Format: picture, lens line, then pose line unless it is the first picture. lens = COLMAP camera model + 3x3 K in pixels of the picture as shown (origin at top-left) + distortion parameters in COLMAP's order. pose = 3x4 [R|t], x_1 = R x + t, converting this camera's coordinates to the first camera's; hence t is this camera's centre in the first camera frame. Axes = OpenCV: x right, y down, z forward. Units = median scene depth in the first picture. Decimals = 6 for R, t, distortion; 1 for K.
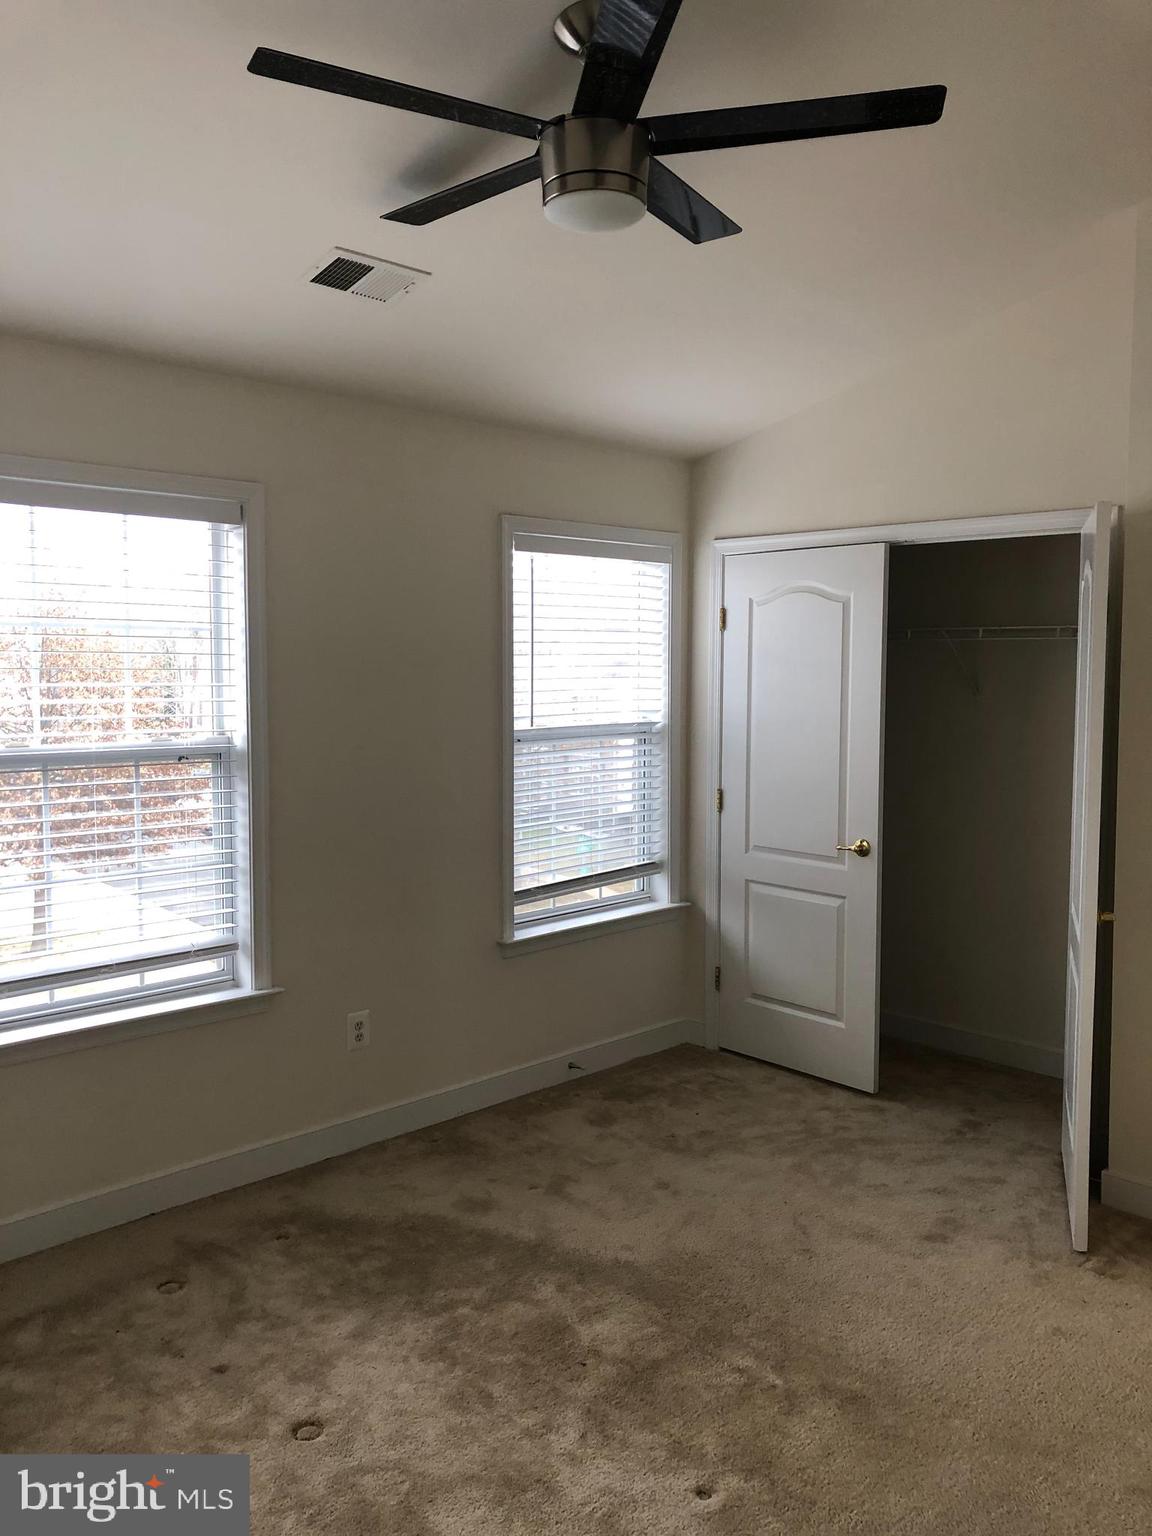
lens RADIAL K [[1262.1, 0, 582.6], [0, 1262.1, 767.8], [0, 0, 1]] dist [0.039188, -0.021129]
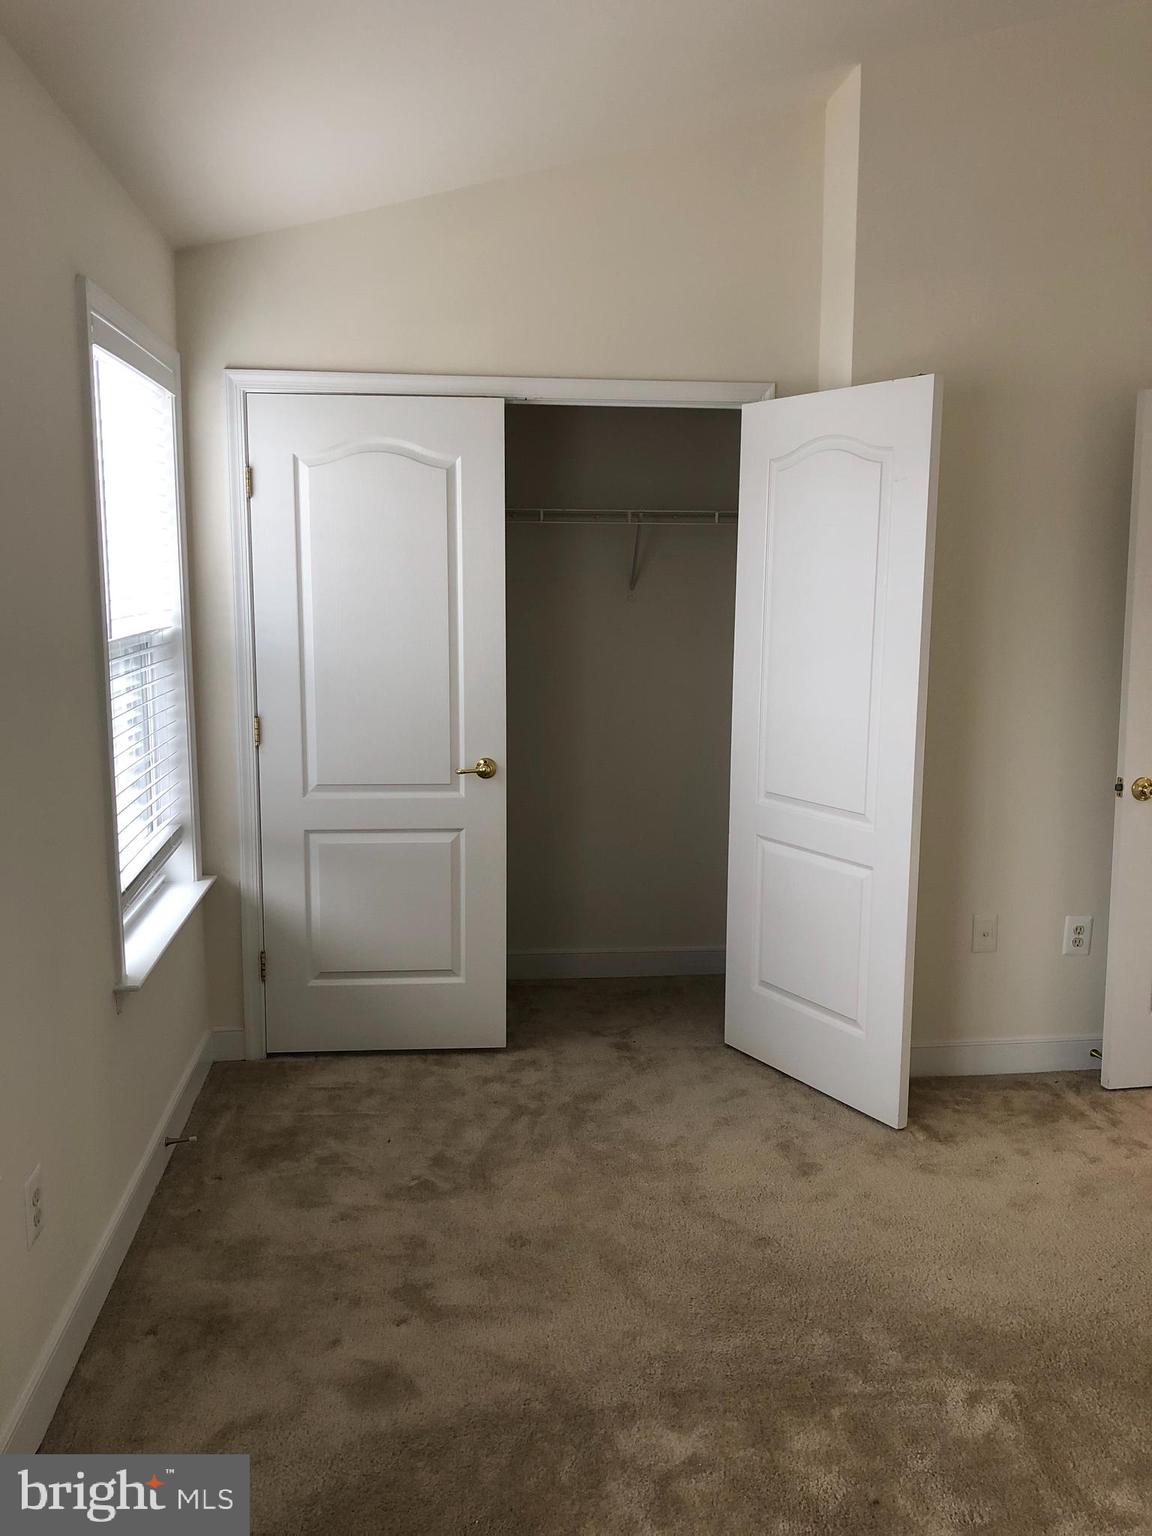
lens RADIAL K [[1262.1, 0, 577.1], [0, 1262.1, 769.6], [0, 0, 1]] dist [0.039188, -0.021129]
pose [[0.629353, -0.122695, 0.767372, -0.385536], [0.061954, 0.992236, 0.107838, -0.022627], [-0.774646, -0.020326, 0.632069, 0.423955]]
